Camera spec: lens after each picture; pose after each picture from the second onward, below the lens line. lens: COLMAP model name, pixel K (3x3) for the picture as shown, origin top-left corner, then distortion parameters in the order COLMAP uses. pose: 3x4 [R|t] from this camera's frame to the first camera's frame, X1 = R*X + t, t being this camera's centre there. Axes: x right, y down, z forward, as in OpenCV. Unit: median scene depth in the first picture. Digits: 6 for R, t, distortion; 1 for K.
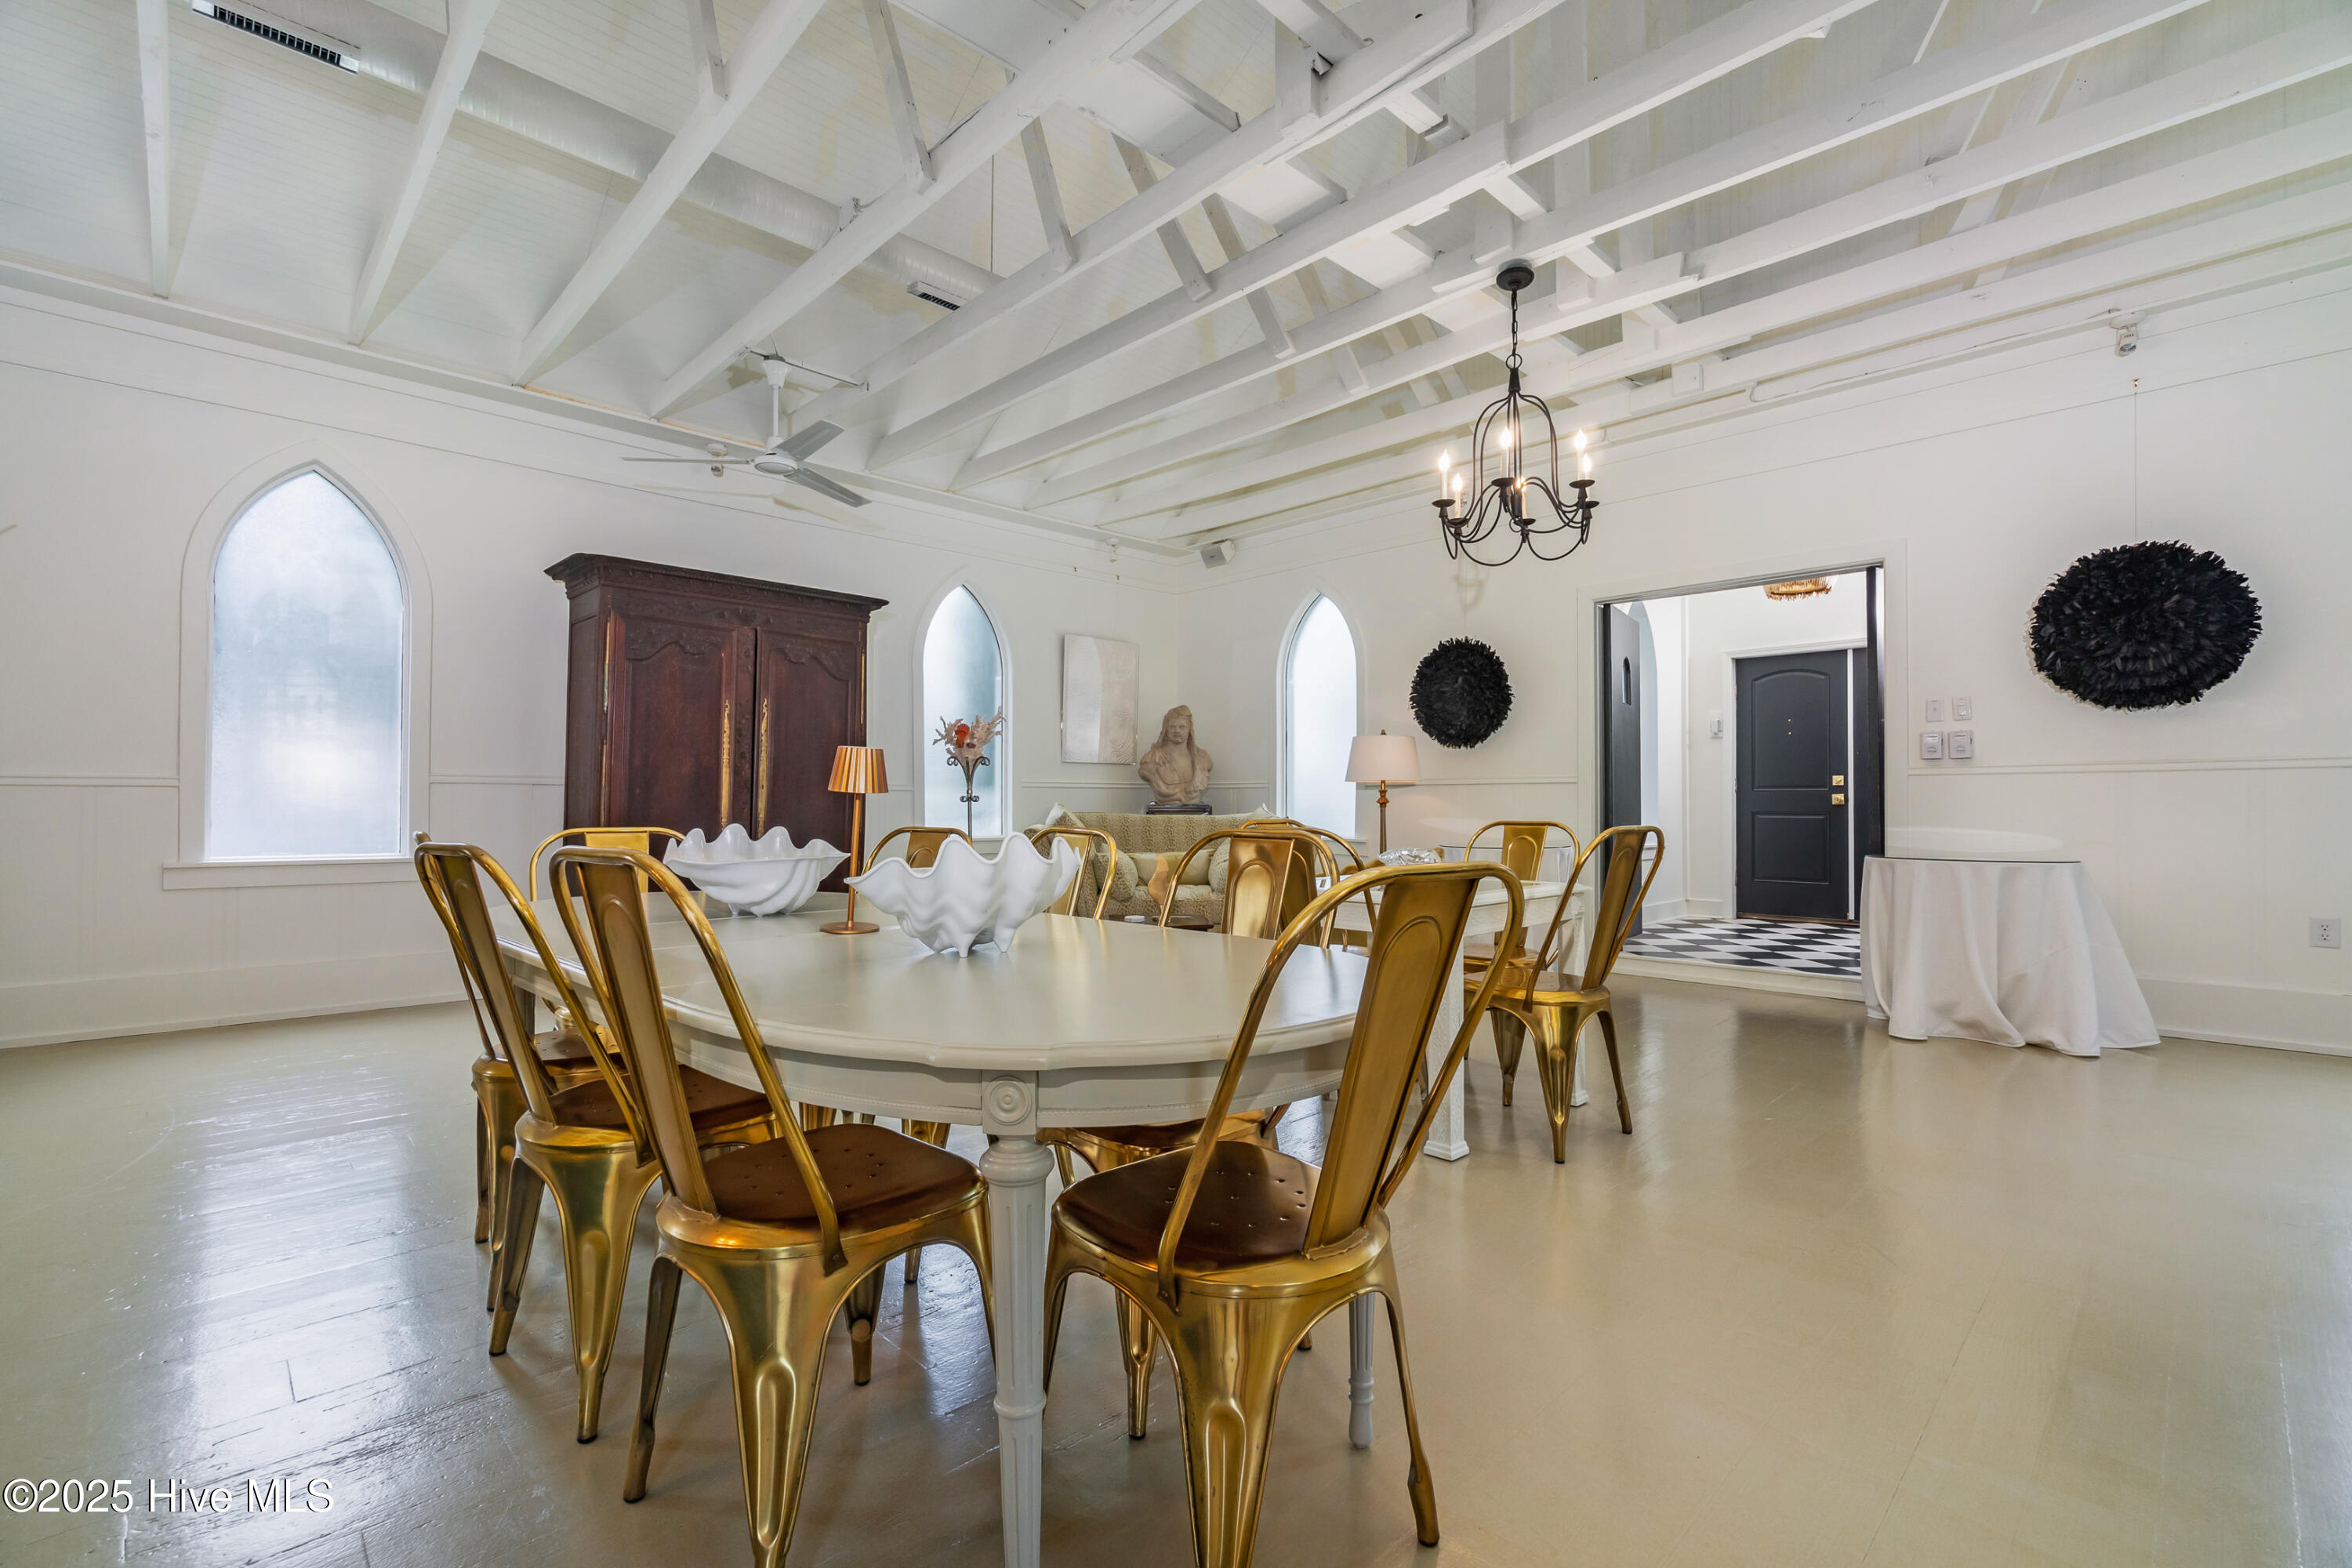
lens RADIAL K [[1017.0, 0, 1161.3], [0, 1017.0, 793.7], [0, 0, 1]] dist [-0.007521, 0.002656]
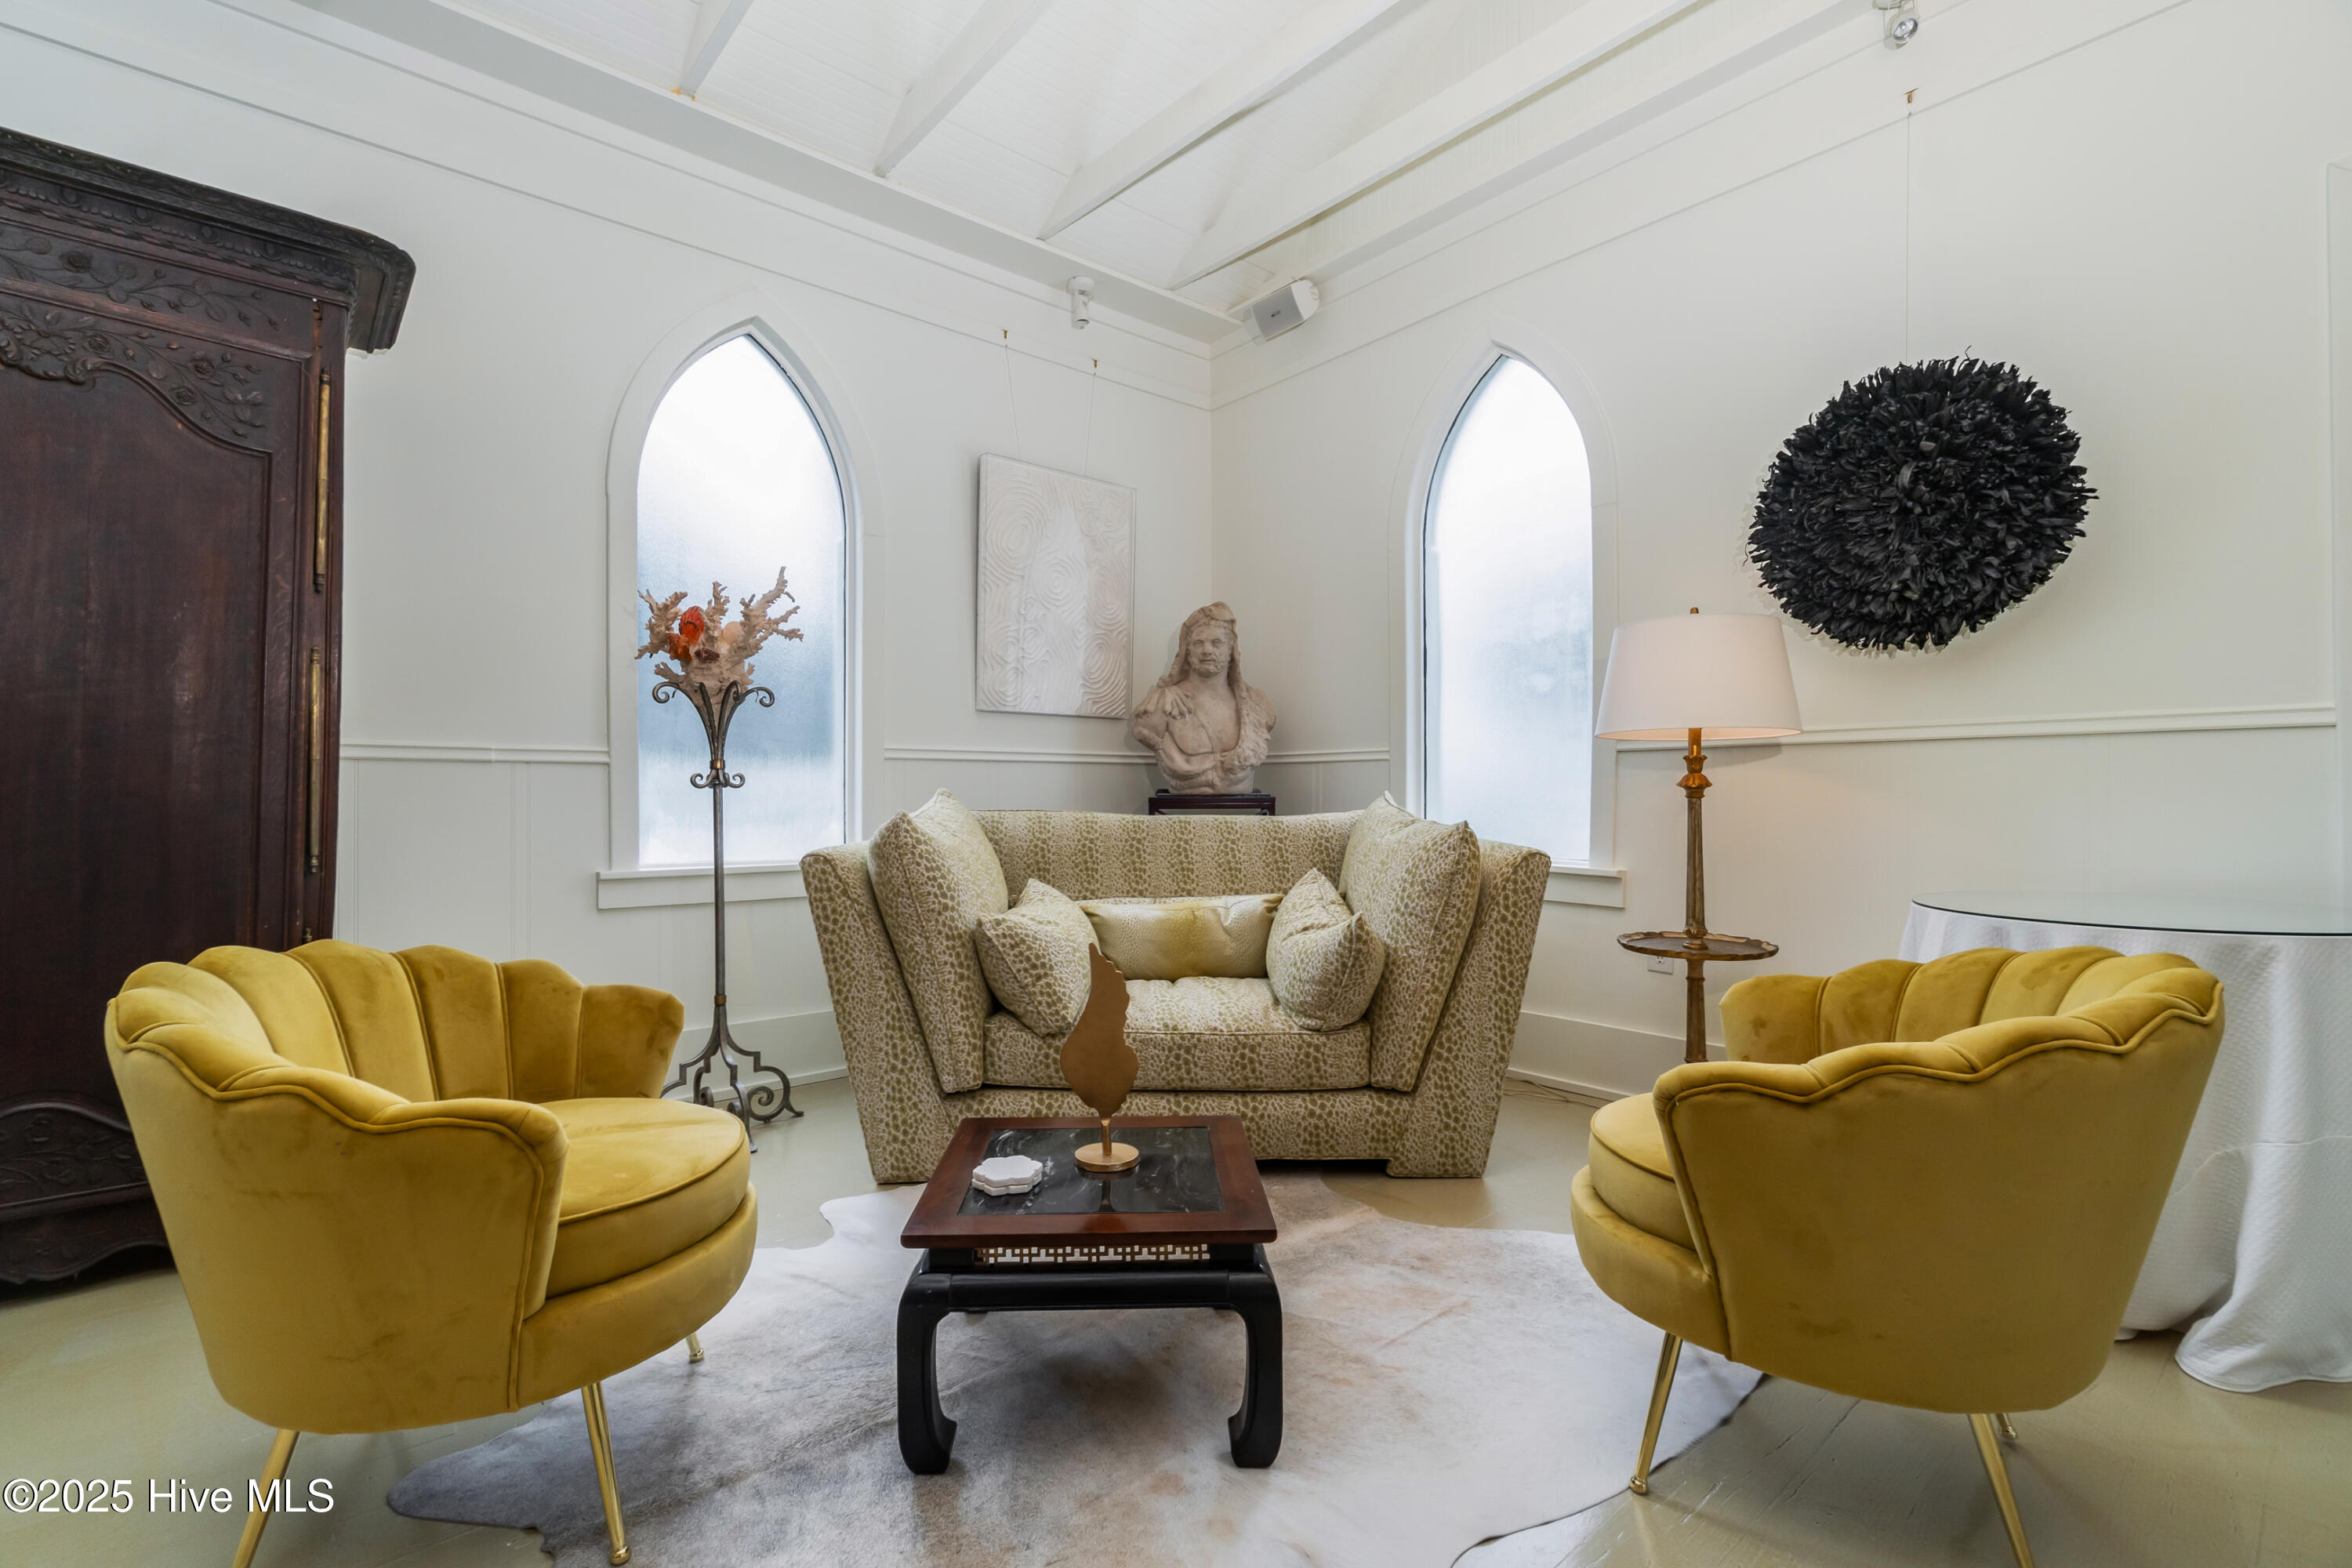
lens RADIAL K [[1017.0, 0, 1170.1], [0, 1017.0, 804.5], [0, 0, 1]] dist [-0.007521, 0.002656]
pose [[0.998271, -0.001652, -0.058752, 0.033357], [0.002802, 0.999806, 0.019500, 0.007223], [0.058708, -0.019630, 0.998082, 0.593270]]
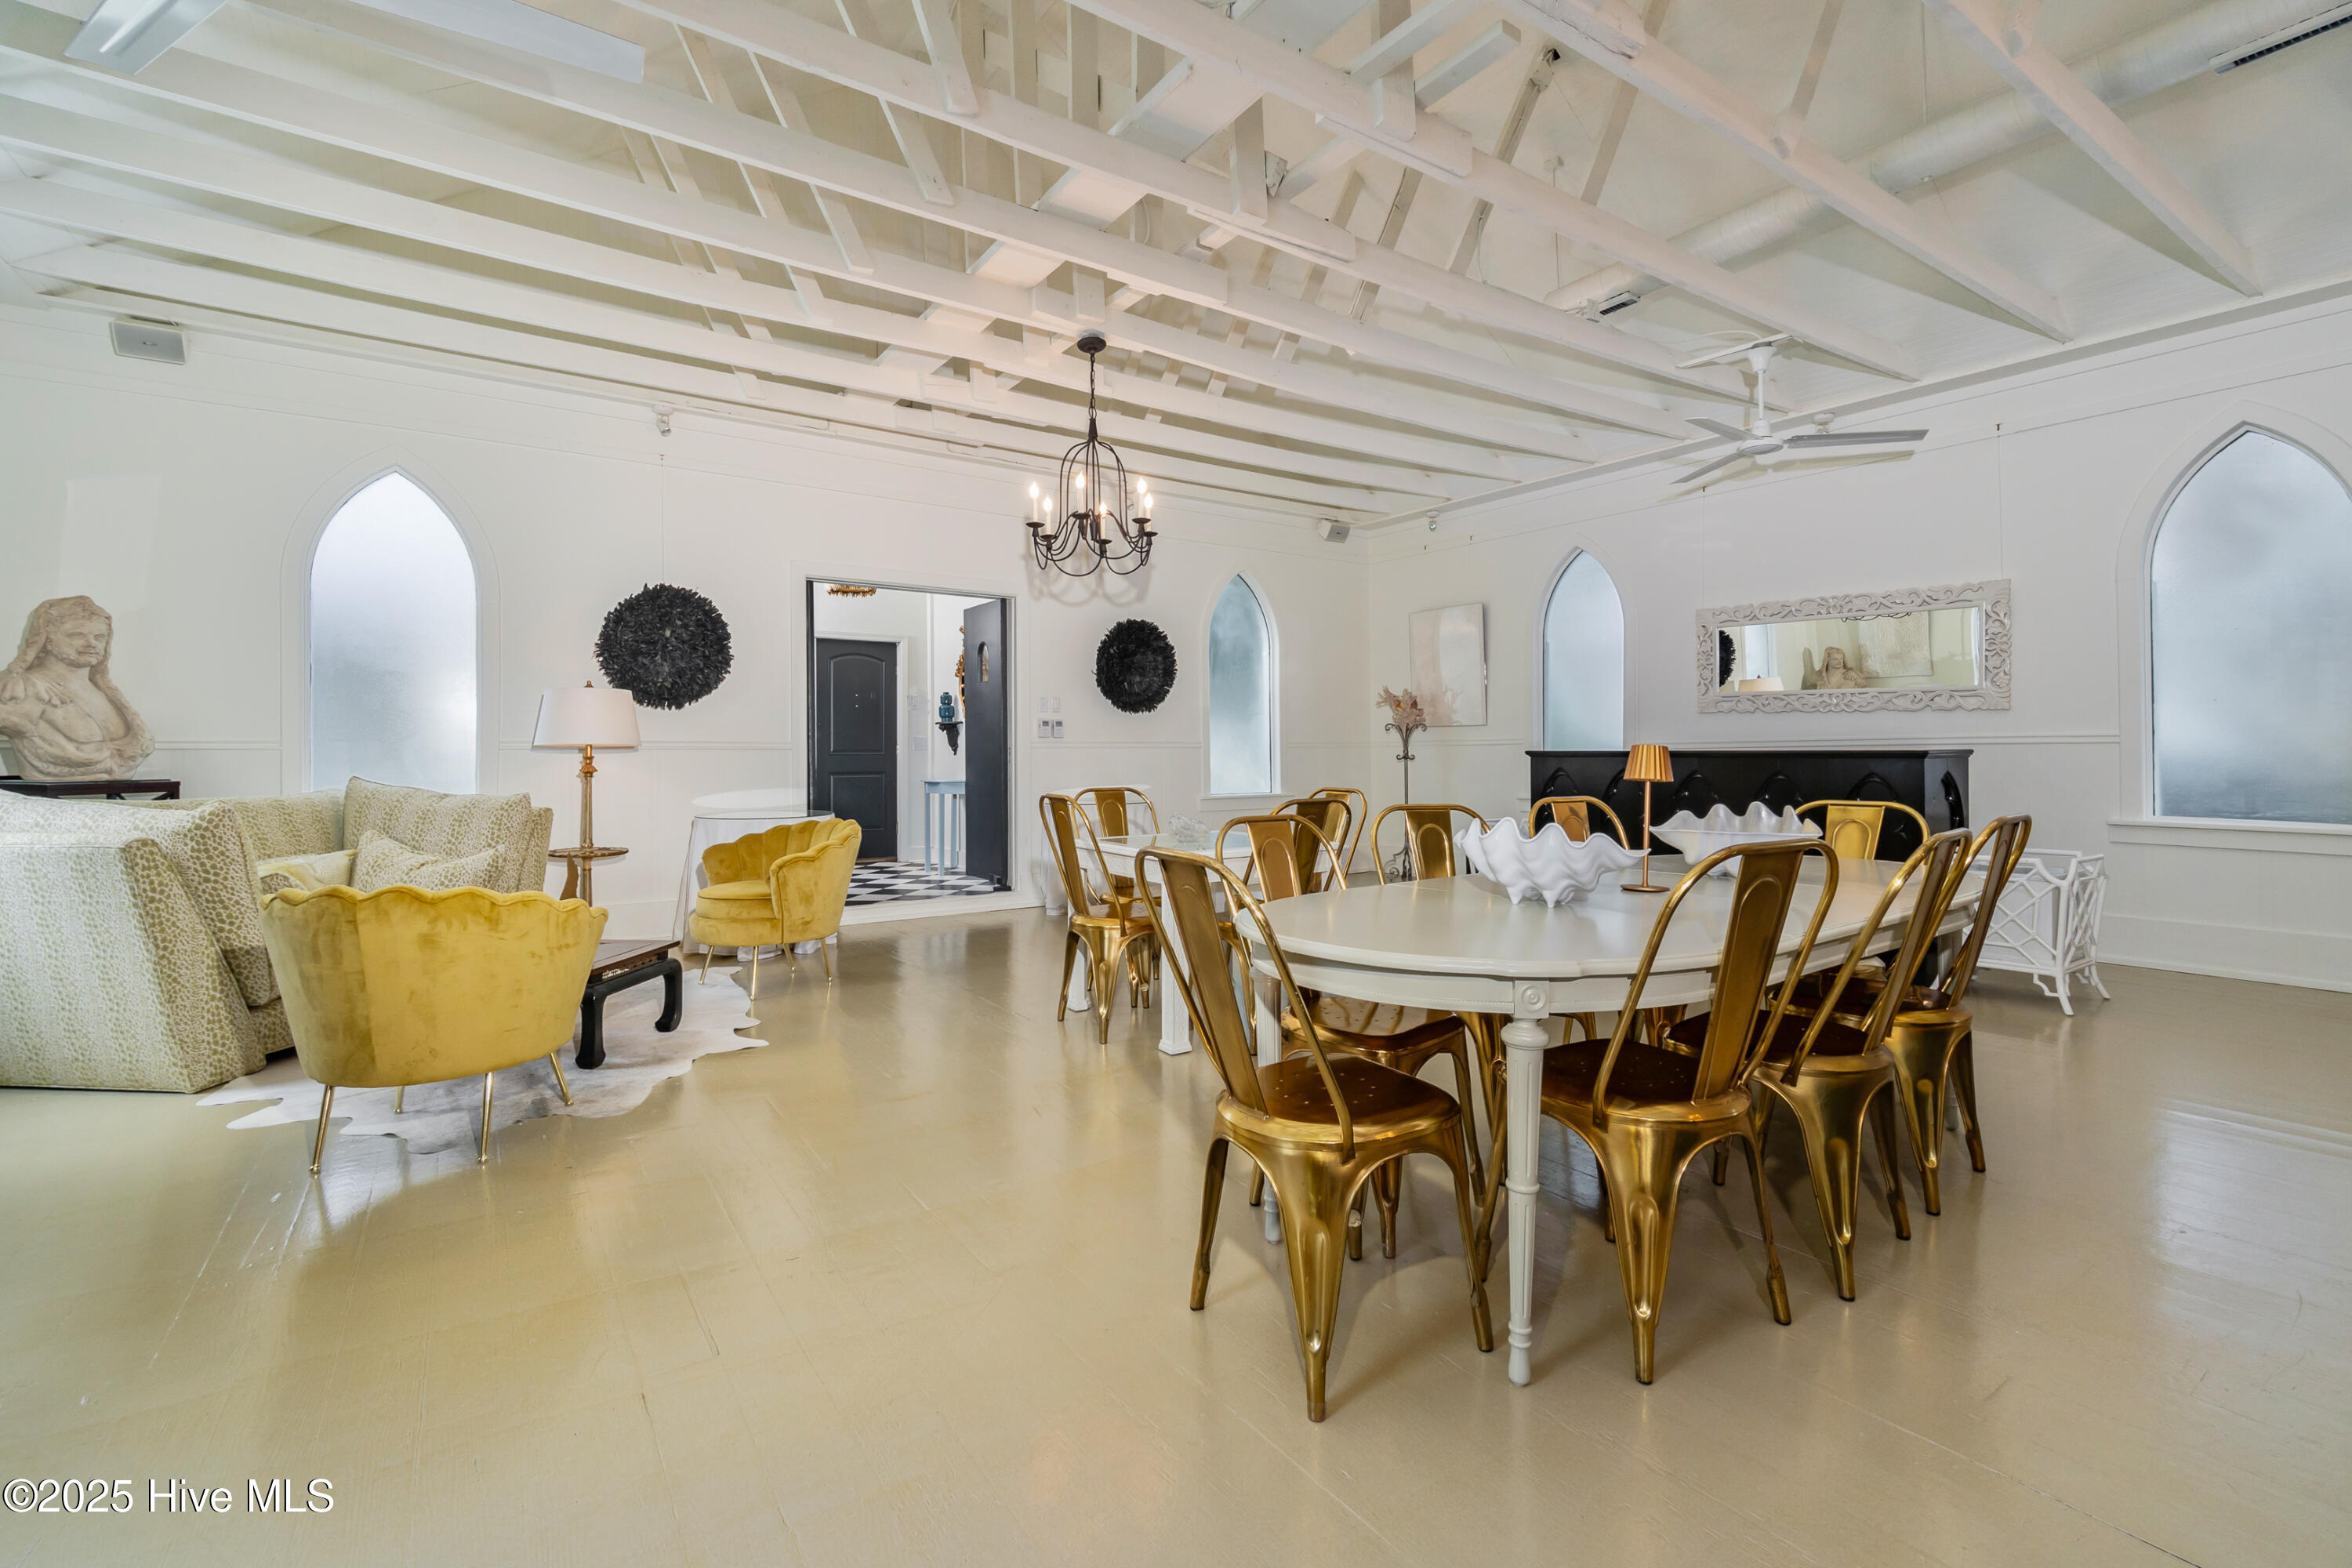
lens RADIAL K [[1017.0, 0, 1165.4], [0, 1017.0, 741.5], [0, 0, 1]] dist [-0.007521, 0.002656]
pose [[0.168672, 0.014017, 0.985573, -0.508801], [-0.004227, 0.999900, -0.013497, -0.006157], [-0.985663, -0.001890, 0.168714, 0.423713]]
